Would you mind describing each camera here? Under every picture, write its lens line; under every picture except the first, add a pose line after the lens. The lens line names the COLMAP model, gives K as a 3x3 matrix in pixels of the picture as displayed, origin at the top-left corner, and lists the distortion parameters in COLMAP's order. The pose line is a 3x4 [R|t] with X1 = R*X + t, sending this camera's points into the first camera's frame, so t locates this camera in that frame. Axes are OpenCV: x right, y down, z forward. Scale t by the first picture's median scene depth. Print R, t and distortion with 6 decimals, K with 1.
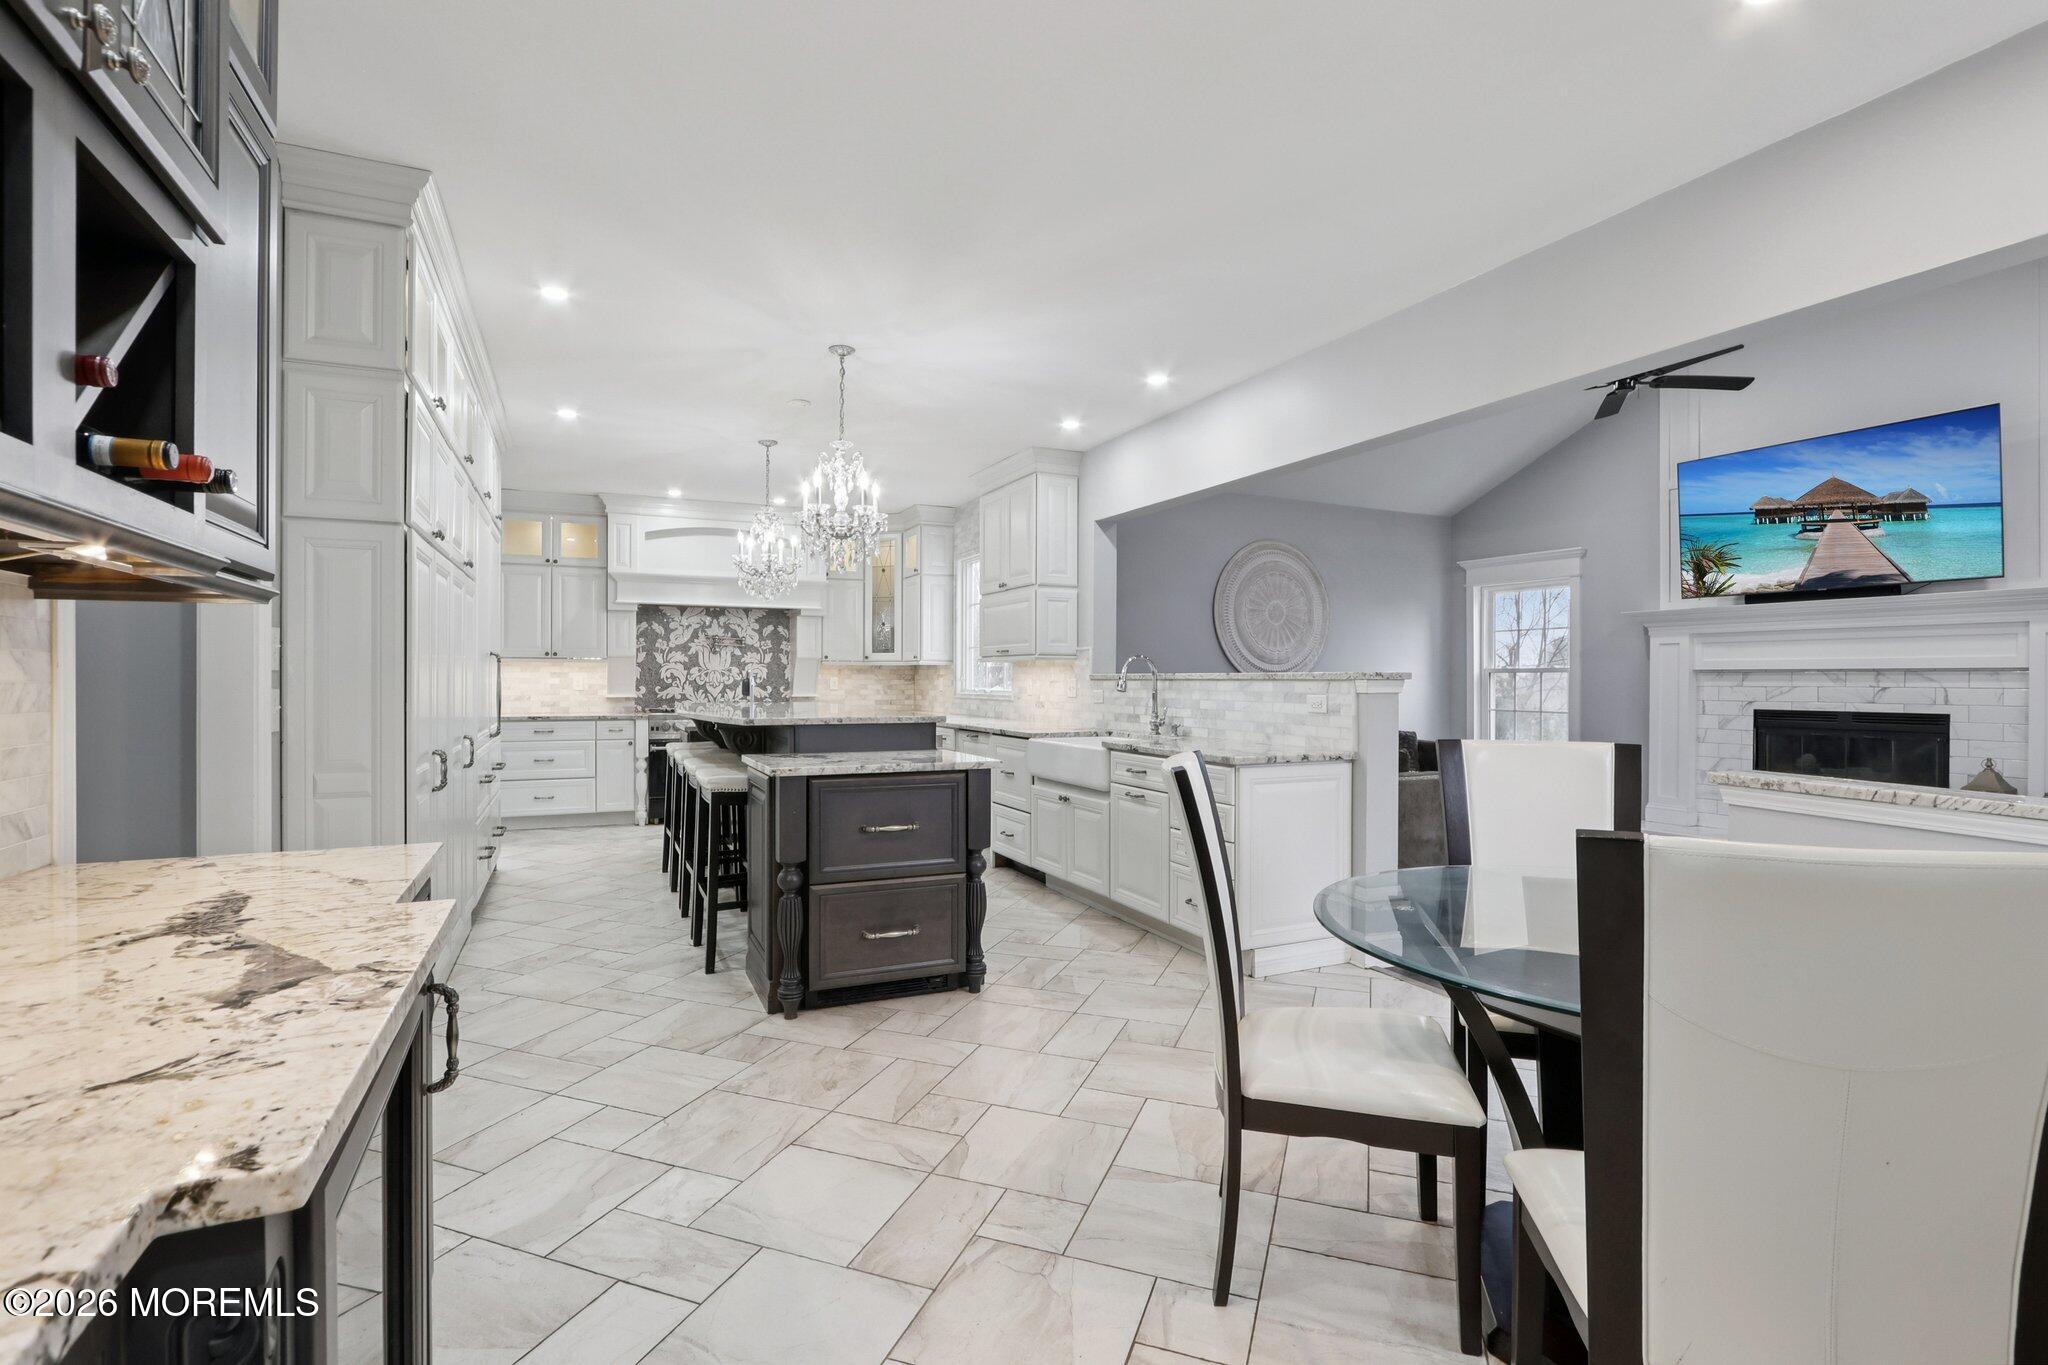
lens RADIAL K [[942.0, 0, 1013.2], [0, 942.0, 682.6], [0, 0, 1]] dist [-0.010720, 0.000882]
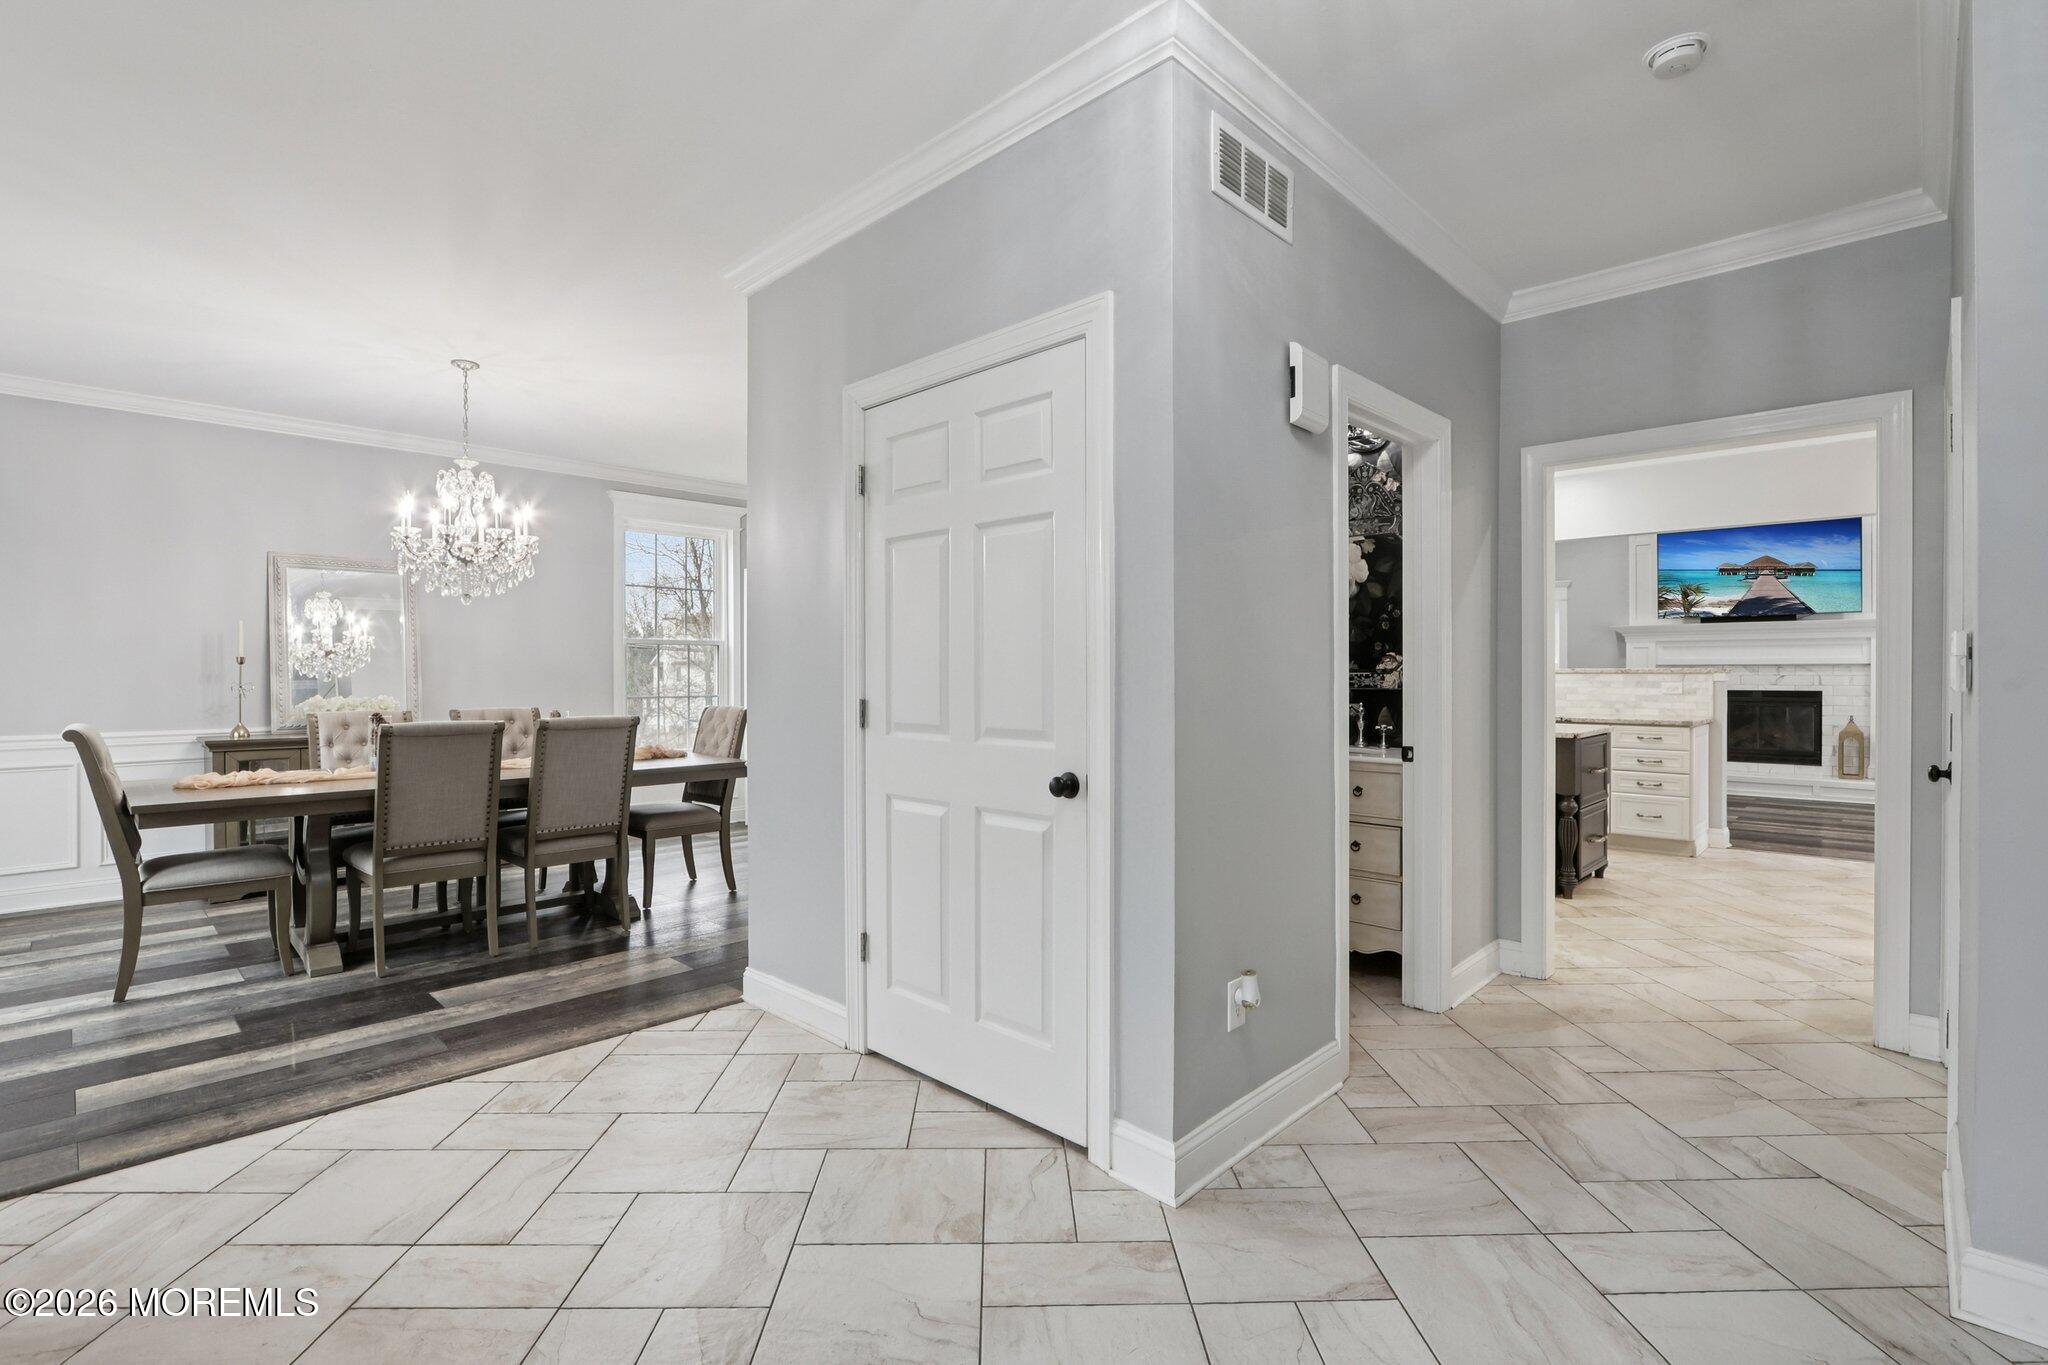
lens RADIAL K [[922.5, 0, 1022.2], [0, 922.5, 671.6], [0, 0, 1]] dist [-0.004587, -0.000646]
pose [[0.931191, -0.004060, 0.364510, -0.811473], [0.004760, 0.999988, -0.001022, -0.005803], [-0.364501, 0.002687, 0.931199, -0.030850]]
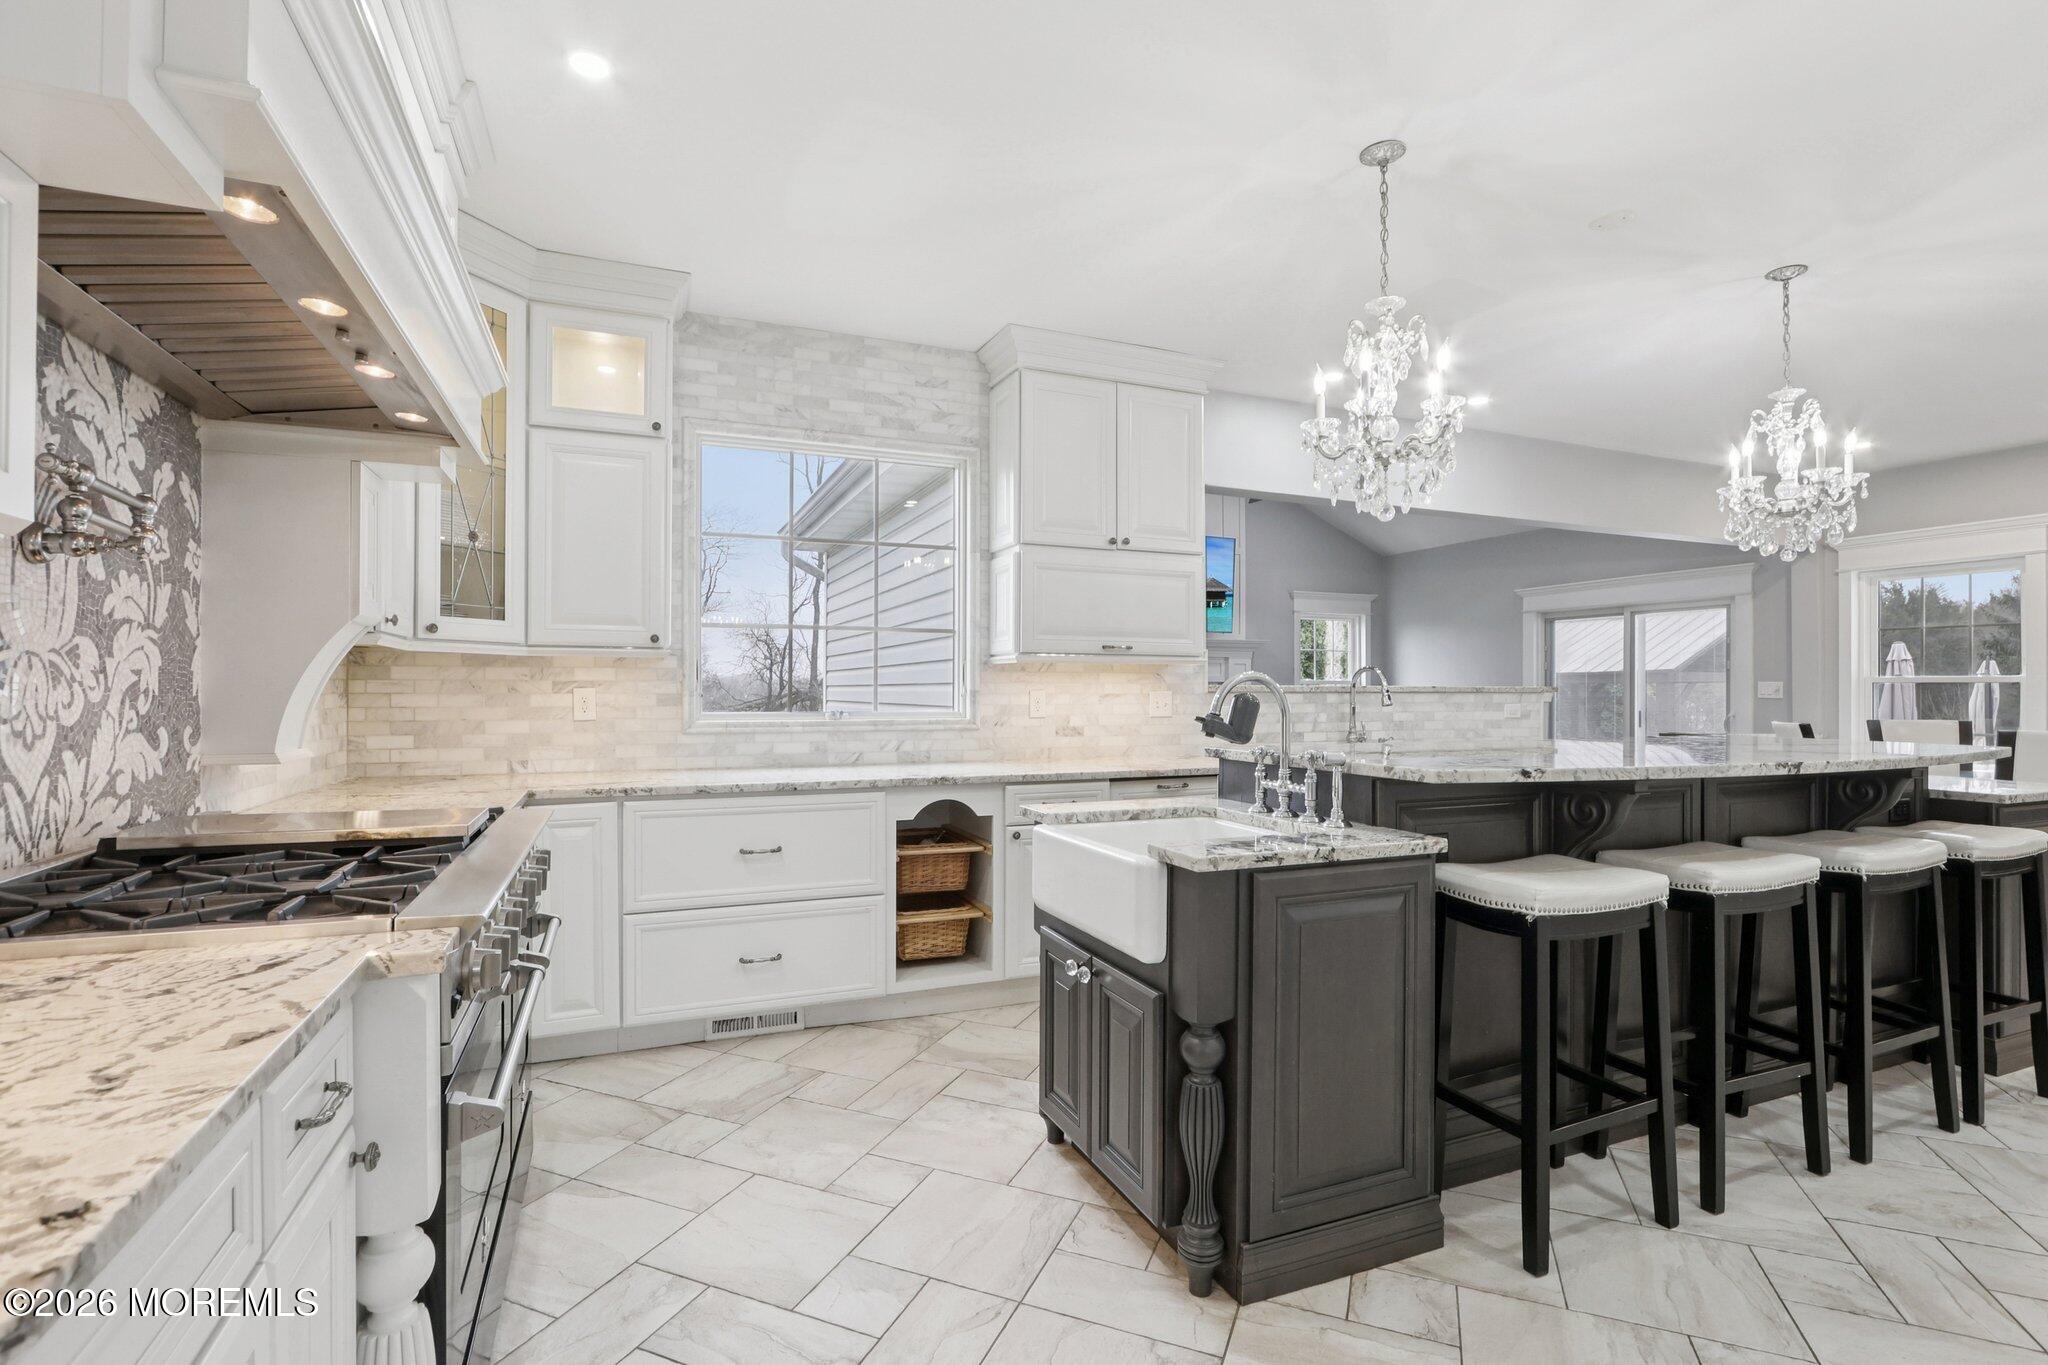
lens RADIAL K [[946.0, 0, 1008.8], [0, 946.0, 681.5], [0, 0, 1]] dist [-0.008570, -0.000242]
pose [[0.044635, 0.003432, 0.998997, -0.638143], [0.000745, 0.999994, -0.003469, -0.008711], [-0.999003, 0.000899, 0.044632, 1.044313]]
